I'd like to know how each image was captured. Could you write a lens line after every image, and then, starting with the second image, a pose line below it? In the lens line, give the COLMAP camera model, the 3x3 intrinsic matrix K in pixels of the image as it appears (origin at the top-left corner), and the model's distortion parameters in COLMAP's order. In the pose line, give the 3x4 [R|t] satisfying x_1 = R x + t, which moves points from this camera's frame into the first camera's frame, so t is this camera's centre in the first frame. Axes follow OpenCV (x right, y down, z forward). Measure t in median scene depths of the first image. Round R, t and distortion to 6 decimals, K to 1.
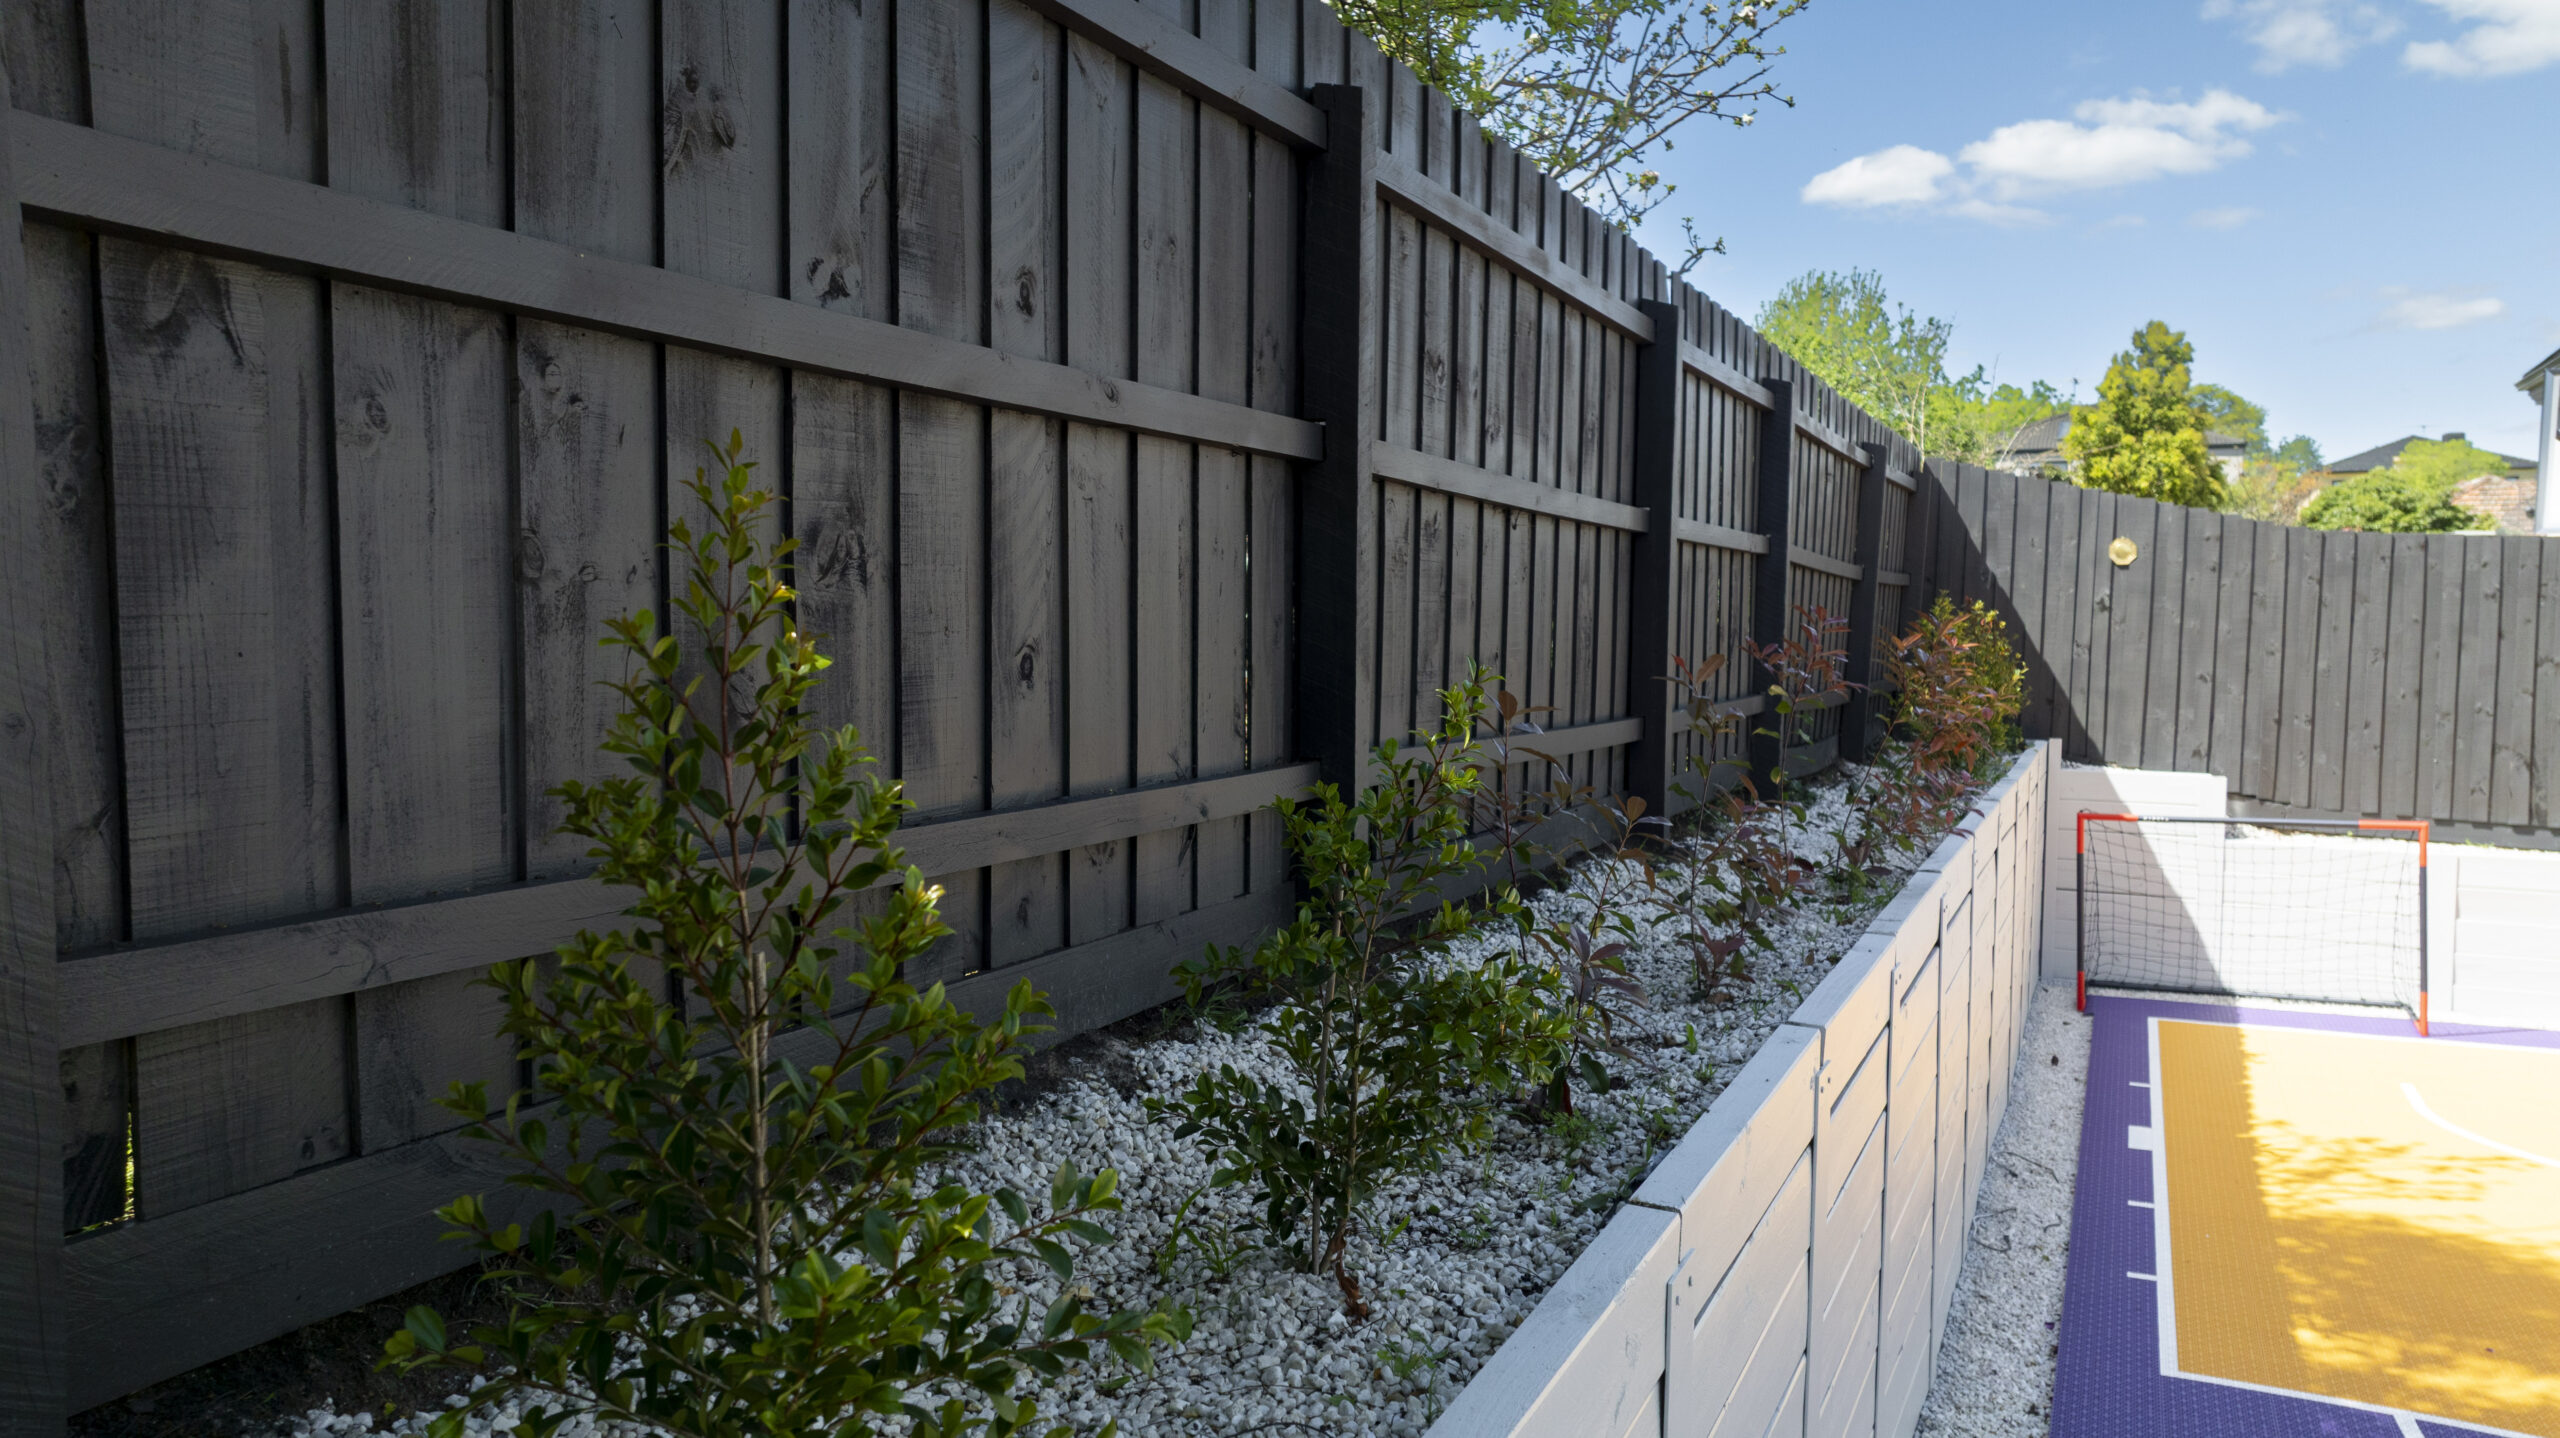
lens RADIAL K [[1831.9, 0, 1280.0], [0, 1831.9, 719.0], [0, 0, 1]] dist [-0.058627, 0.082668]
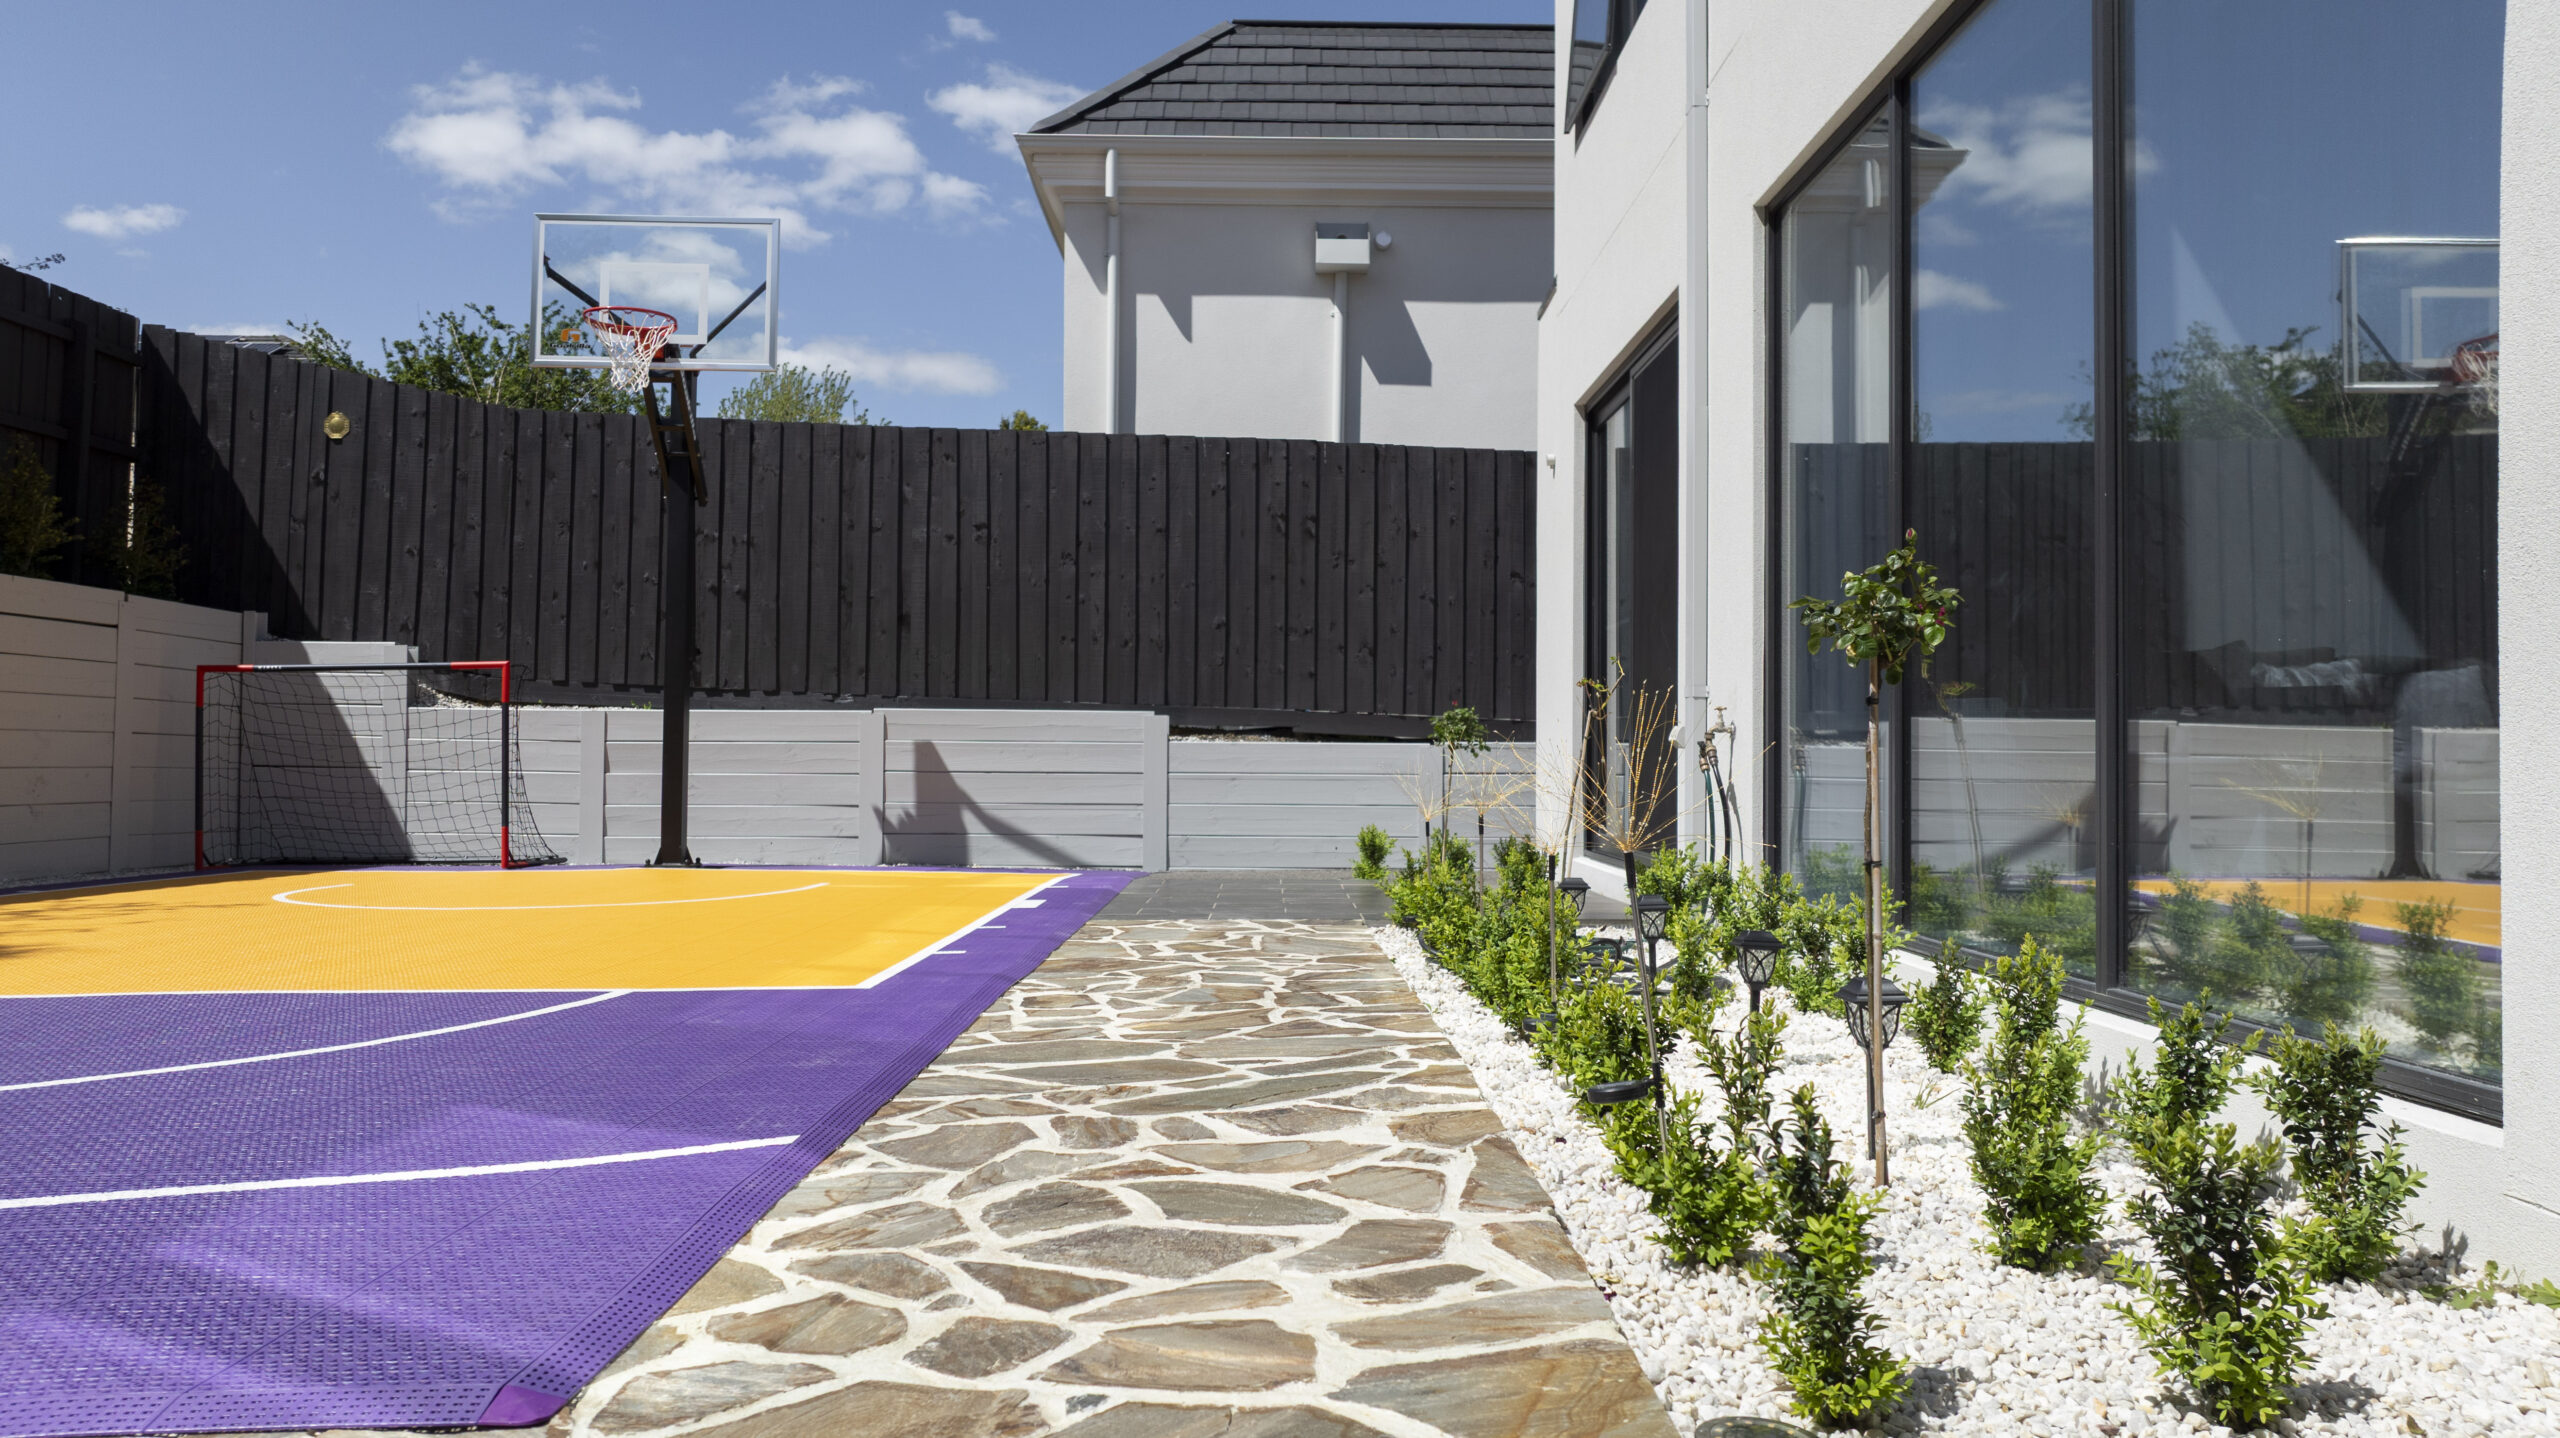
lens RADIAL K [[1831.9, 0, 1280.0], [0, 1831.9, 719.0], [0, 0, 1]] dist [-0.058627, 0.082668]
pose [[0.901215, 0.008666, 0.433285, 0.512499], [0.025165, 0.997067, -0.072284, 0.154811], [-0.432640, 0.076048, 0.898354, -0.099618]]
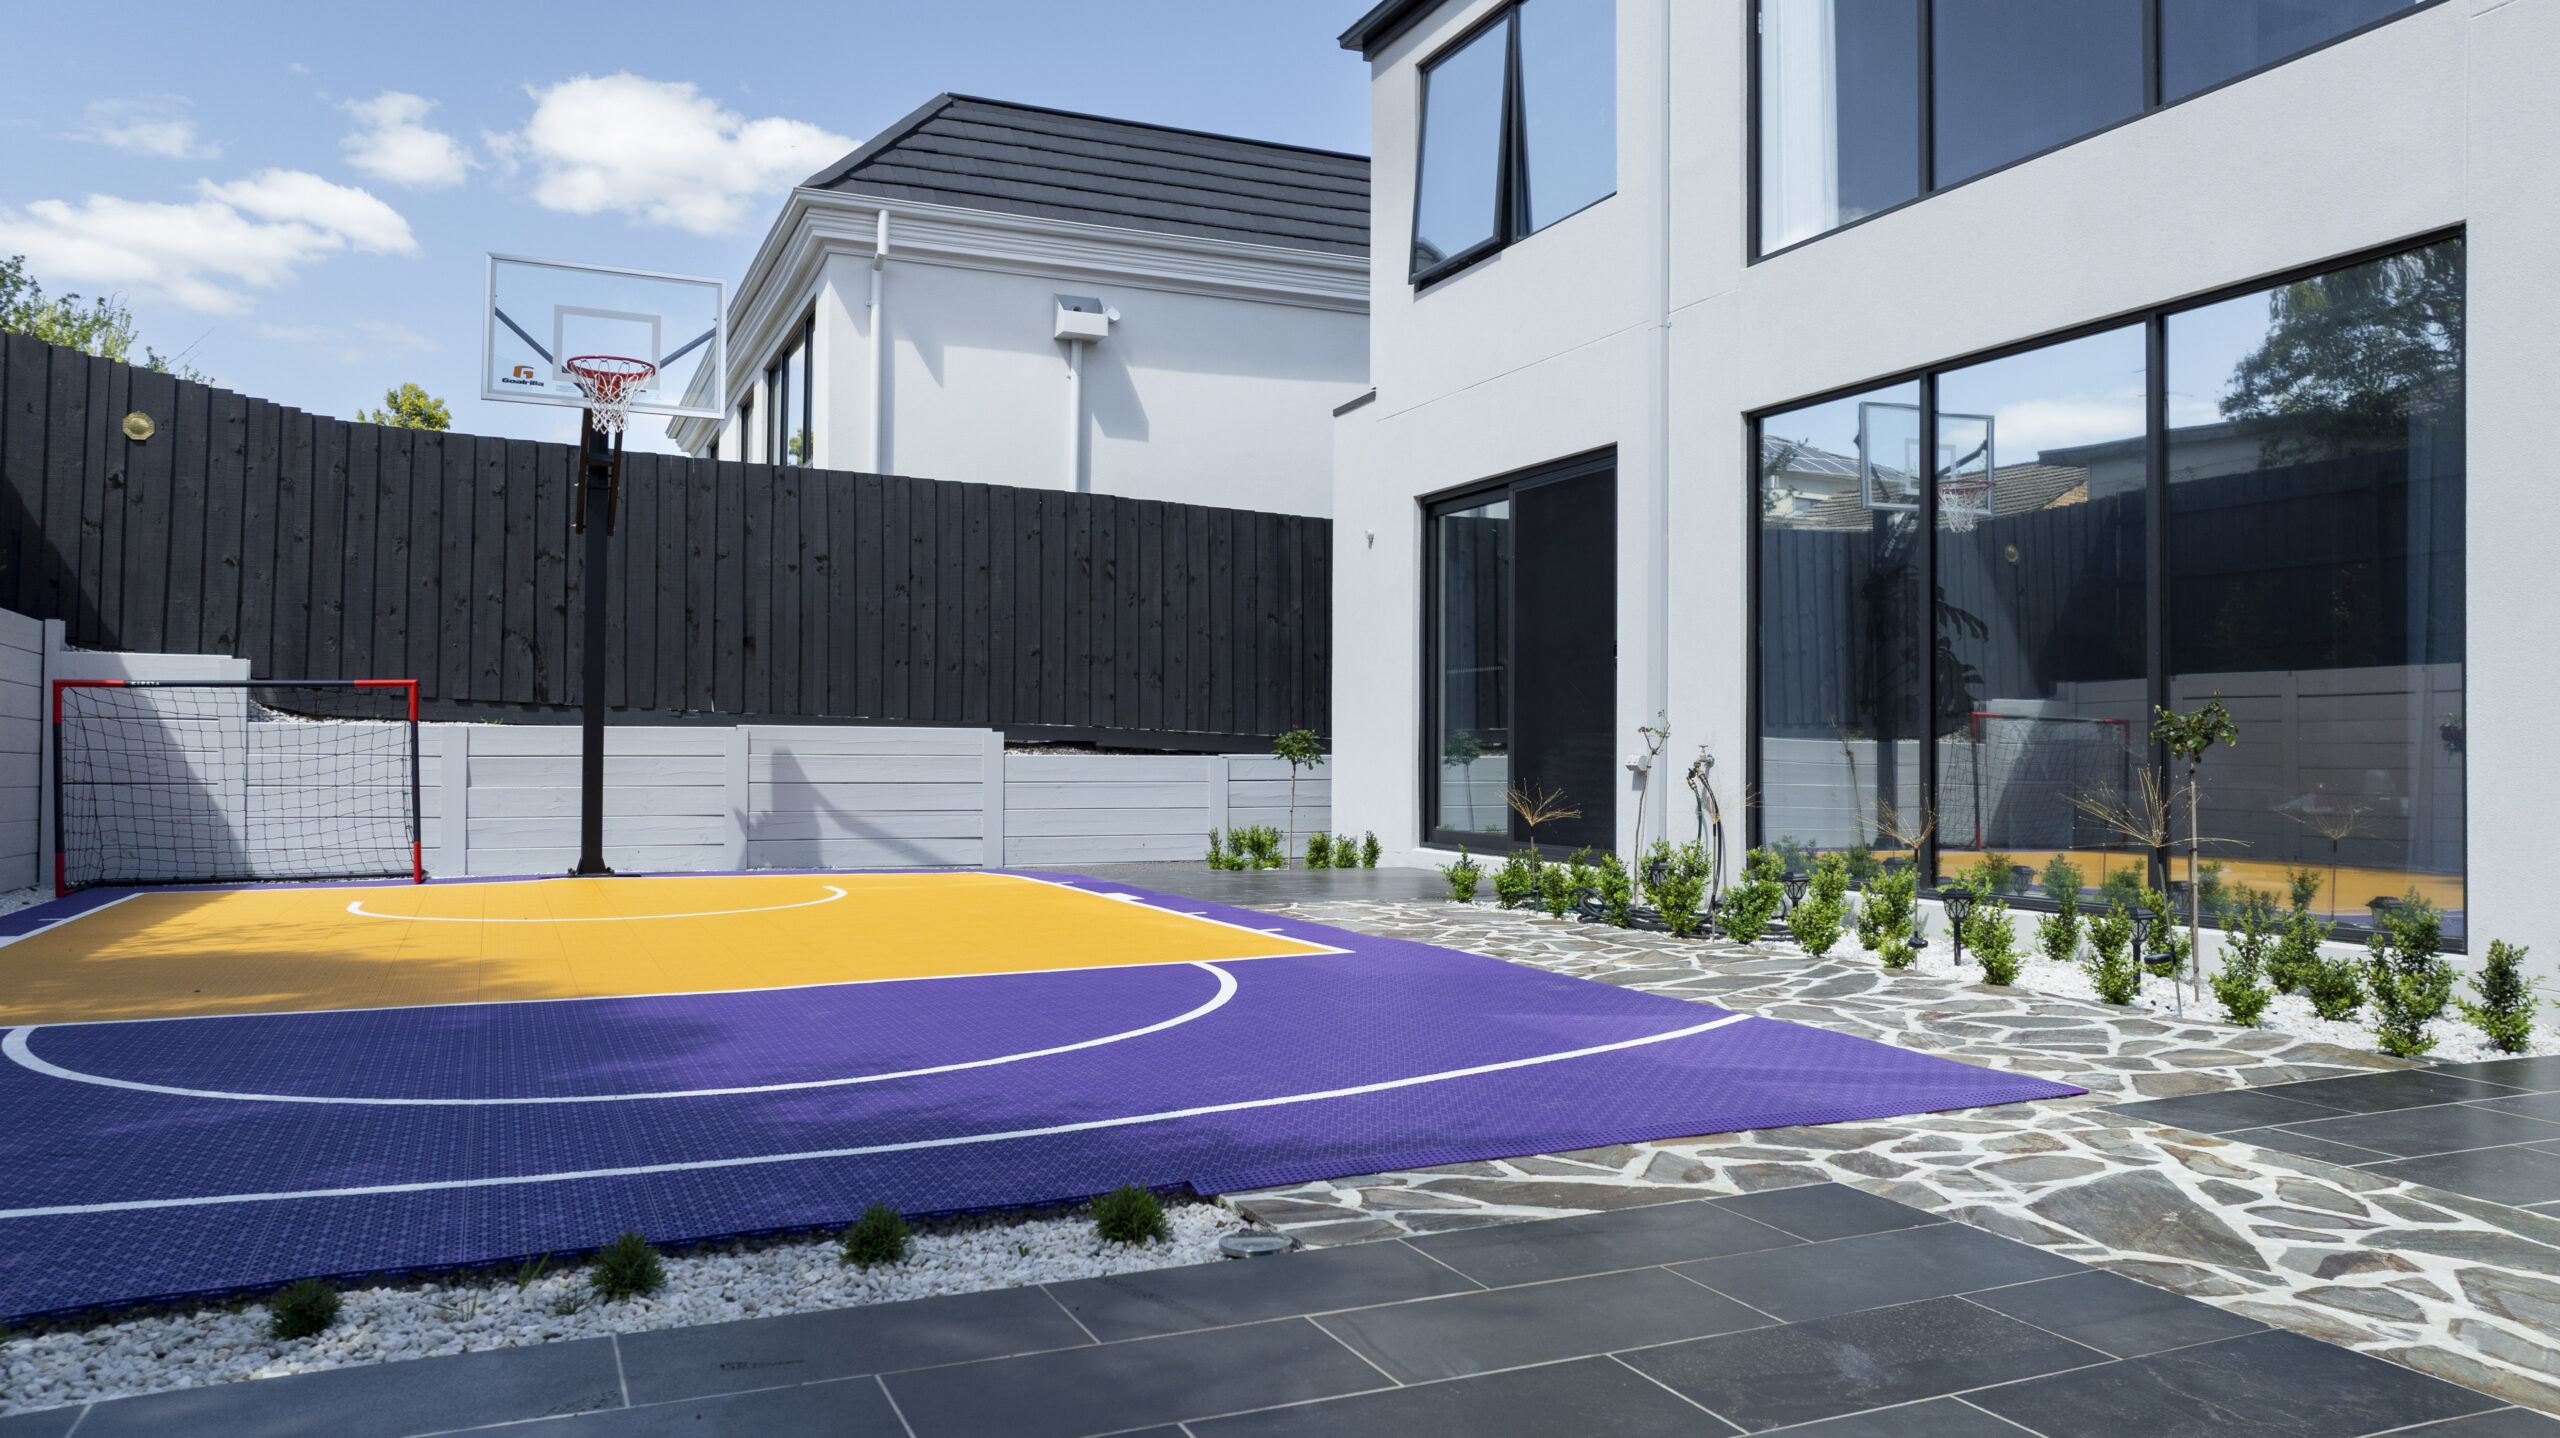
lens RADIAL K [[1831.9, 0, 1280.0], [0, 1831.9, 719.0], [0, 0, 1]] dist [-0.058627, 0.082668]
pose [[0.661096, 0.010434, 0.750229, 0.153815], [0.044198, 0.997625, -0.052823, 0.139281], [-0.748998, 0.068080, 0.659065, -0.058546]]
